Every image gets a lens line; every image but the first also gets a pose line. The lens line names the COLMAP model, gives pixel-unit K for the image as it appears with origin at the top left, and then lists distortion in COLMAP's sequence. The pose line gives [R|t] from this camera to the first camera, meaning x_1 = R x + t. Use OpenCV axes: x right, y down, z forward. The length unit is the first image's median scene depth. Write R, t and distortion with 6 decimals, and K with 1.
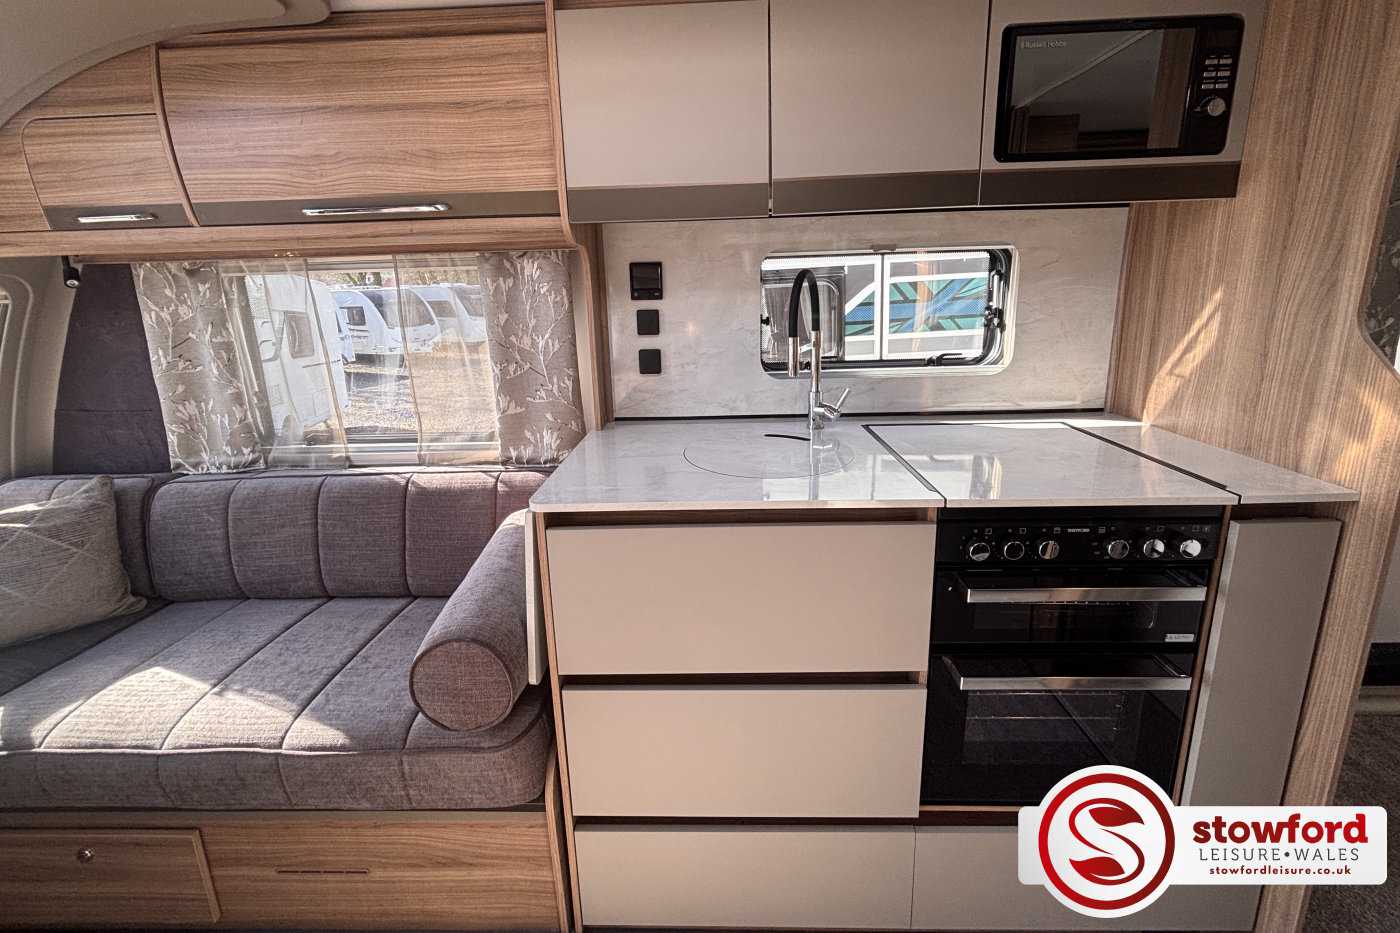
lens RADIAL K [[567.1, 0, 700.4], [0, 567.1, 405.3], [0, 0, 1]] dist [-0.000640, -0.000435]
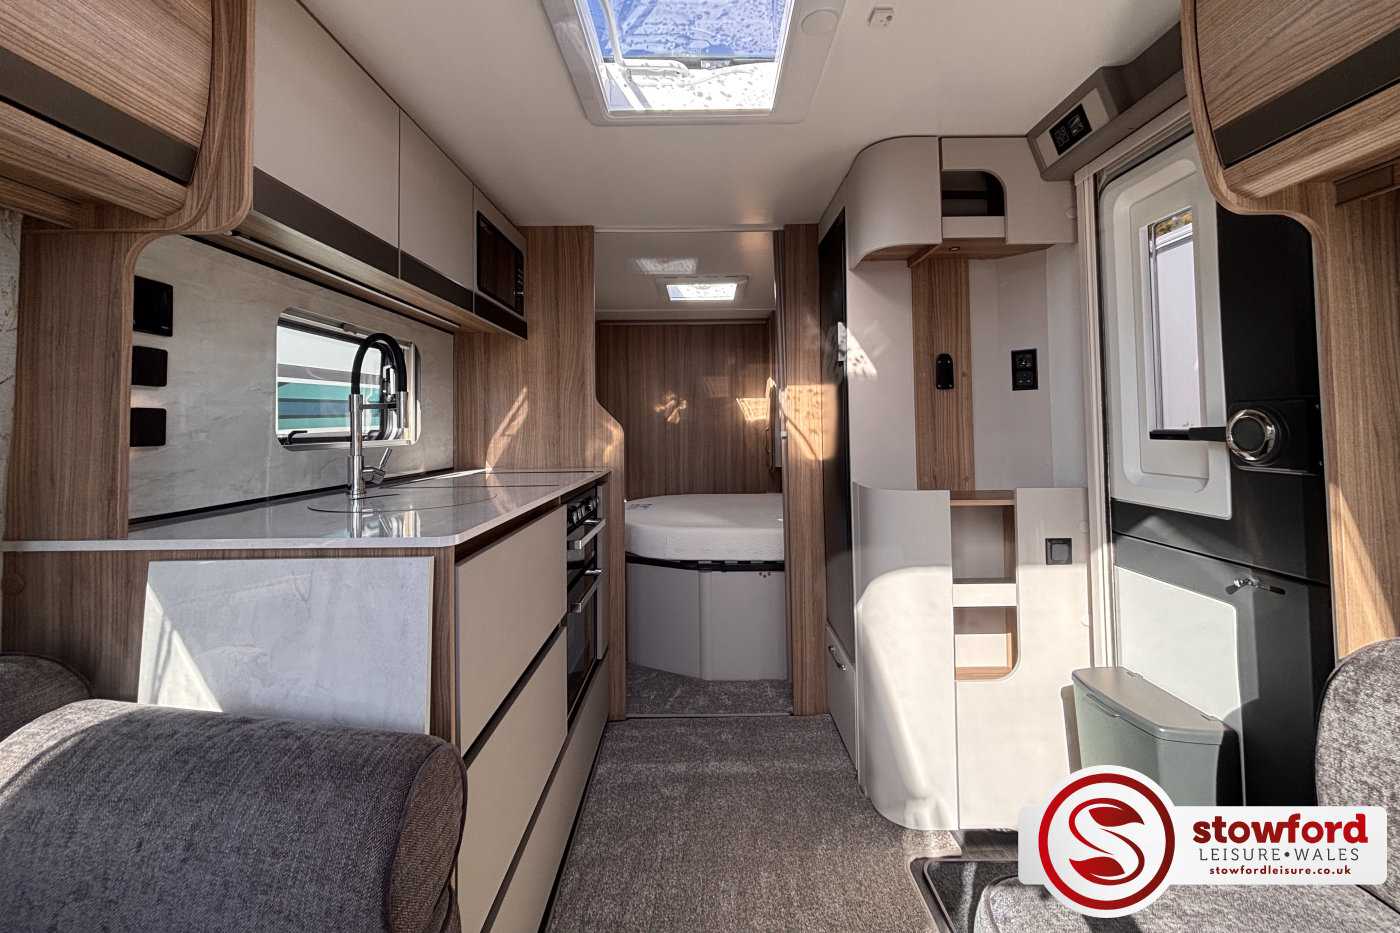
lens RADIAL K [[567.1, 0, 685.3], [0, 567.1, 406.3], [0, 0, 1]] dist [-0.000640, -0.000435]
pose [[0.006545, 0.063736, 0.997945, -0.748994], [0.213926, 0.974773, -0.063659, 0.073825], [-0.976828, 0.213903, -0.007255, 0.407806]]
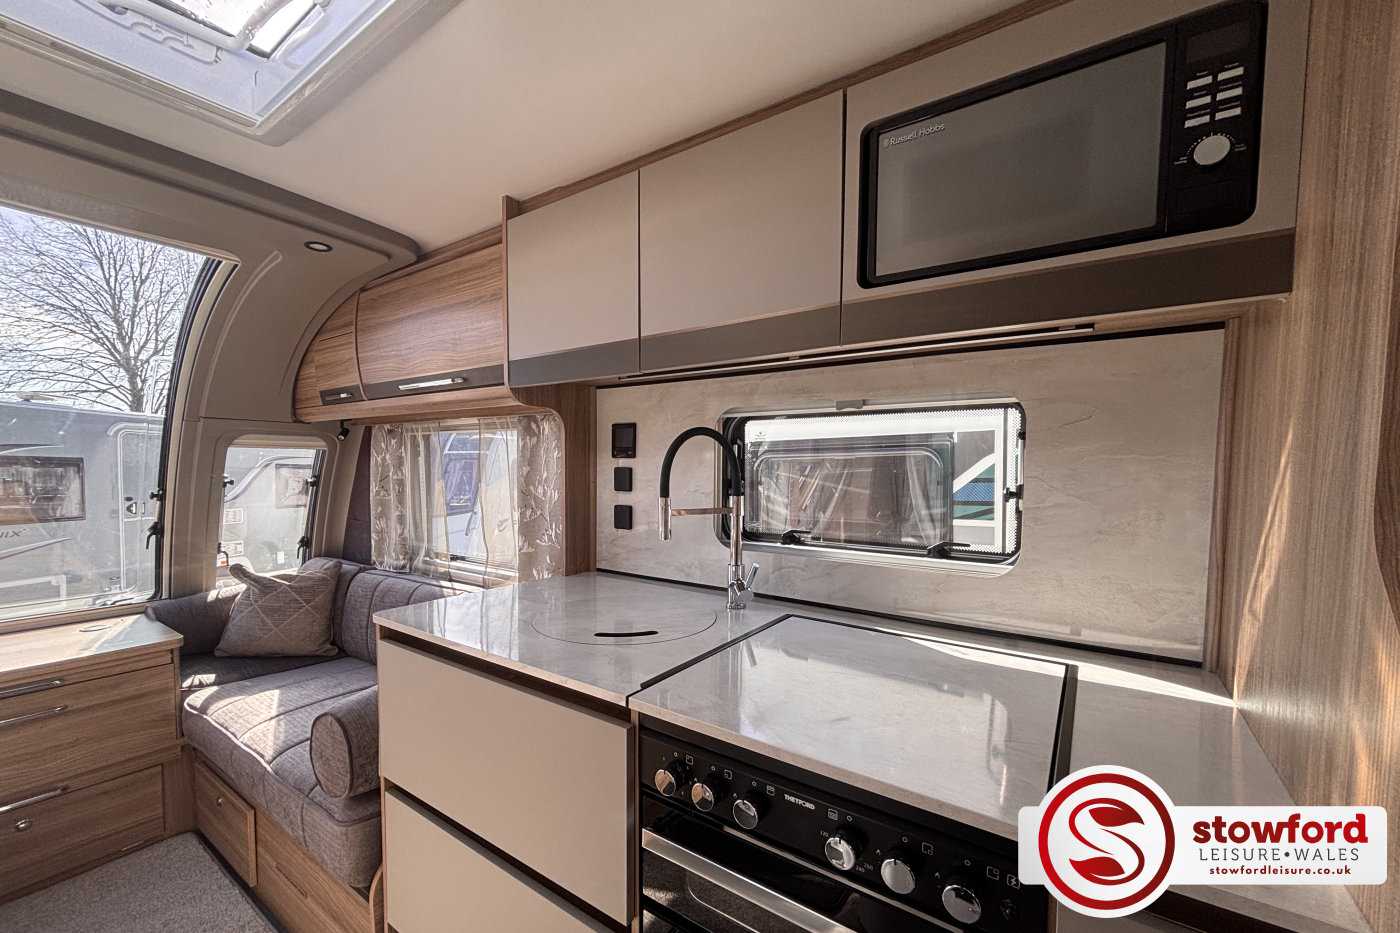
lens RADIAL K [[567.1, 0, 698.8], [0, 567.1, 496.5], [0, 0, 1]] dist [-0.000640, -0.000435]
pose [[0.836344, 0.064520, -0.544396, 0.595528], [-0.142910, 0.984374, -0.102885, -0.029274], [0.529251, 0.163847, 0.832495, 0.216163]]
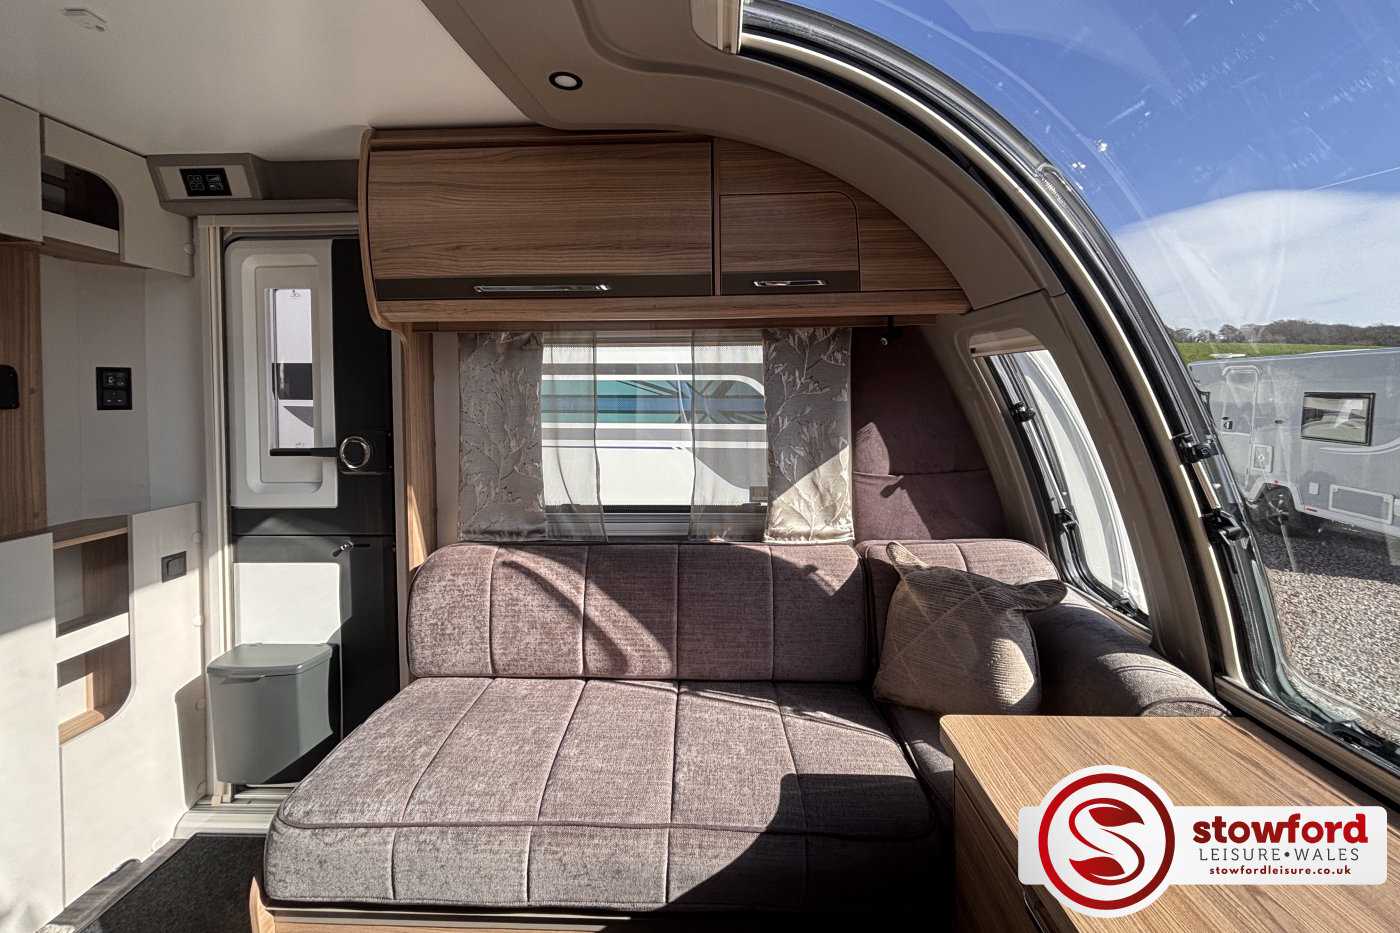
lens RADIAL K [[567.1, 0, 720.9], [0, 567.1, 410.7], [0, 0, 1]] dist [-0.000640, -0.000435]
pose [[-0.999333, 0.035551, 0.008323, -0.773538], [0.036511, 0.974551, 0.221171, -0.081725], [-0.000248, 0.221327, -0.975200, 0.784166]]
